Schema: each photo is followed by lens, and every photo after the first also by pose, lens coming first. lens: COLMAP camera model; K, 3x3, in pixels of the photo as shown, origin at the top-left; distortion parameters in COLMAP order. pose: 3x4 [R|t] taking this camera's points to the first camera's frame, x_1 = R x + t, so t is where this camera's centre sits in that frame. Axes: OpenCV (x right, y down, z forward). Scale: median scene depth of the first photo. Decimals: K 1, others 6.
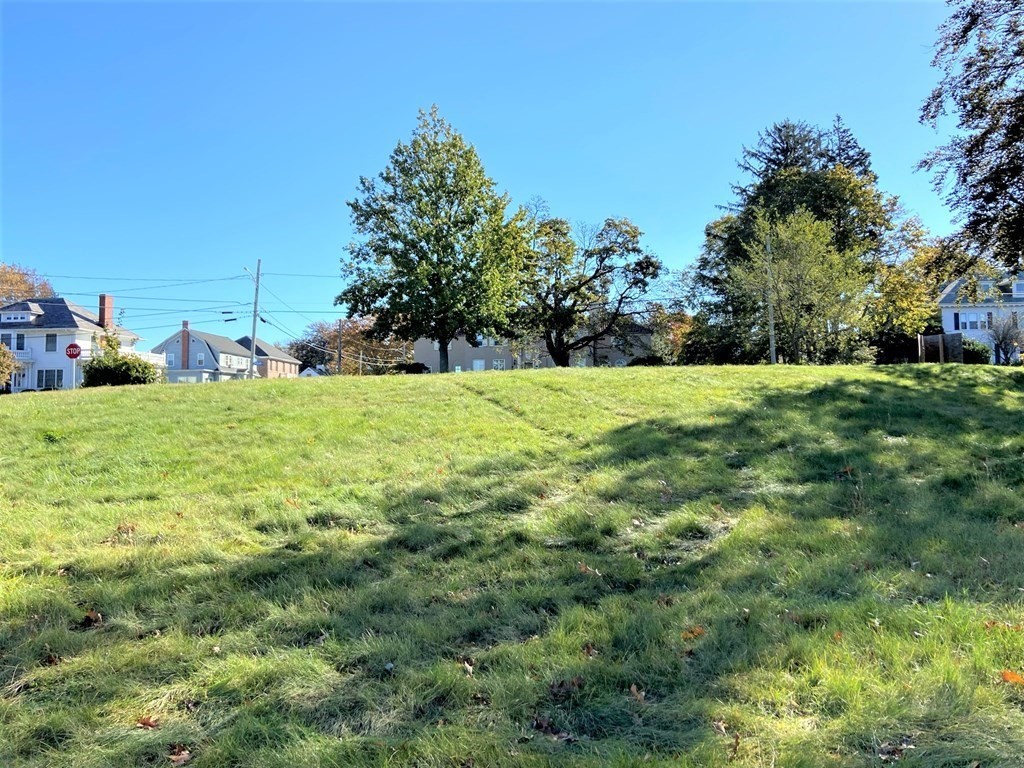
lens RADIAL K [[790.9, 0, 513.2], [0, 790.9, 376.0], [0, 0, 1]] dist [0.070098, -0.005456]
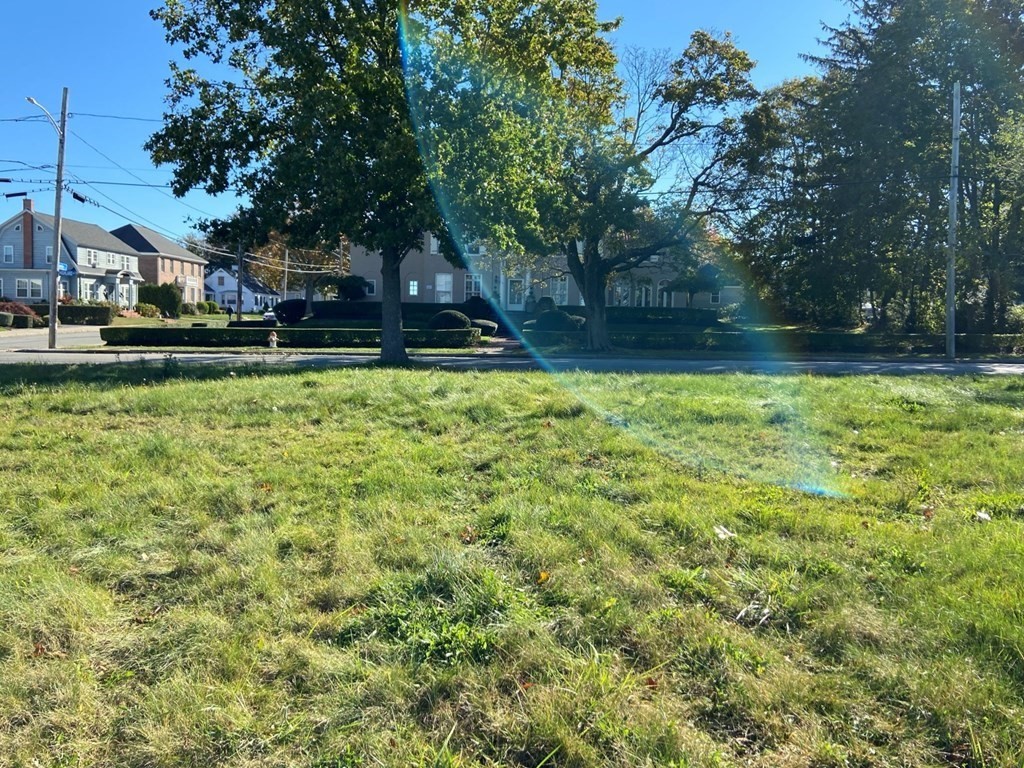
lens RADIAL K [[790.9, 0, 513.2], [0, 790.9, 376.0], [0, 0, 1]] dist [0.070098, -0.005456]
pose [[0.997245, 0.025487, 0.069665, -0.036987], [-0.033739, 0.992204, 0.119968, -0.024264], [-0.066065, -0.121988, 0.990330, 0.408638]]
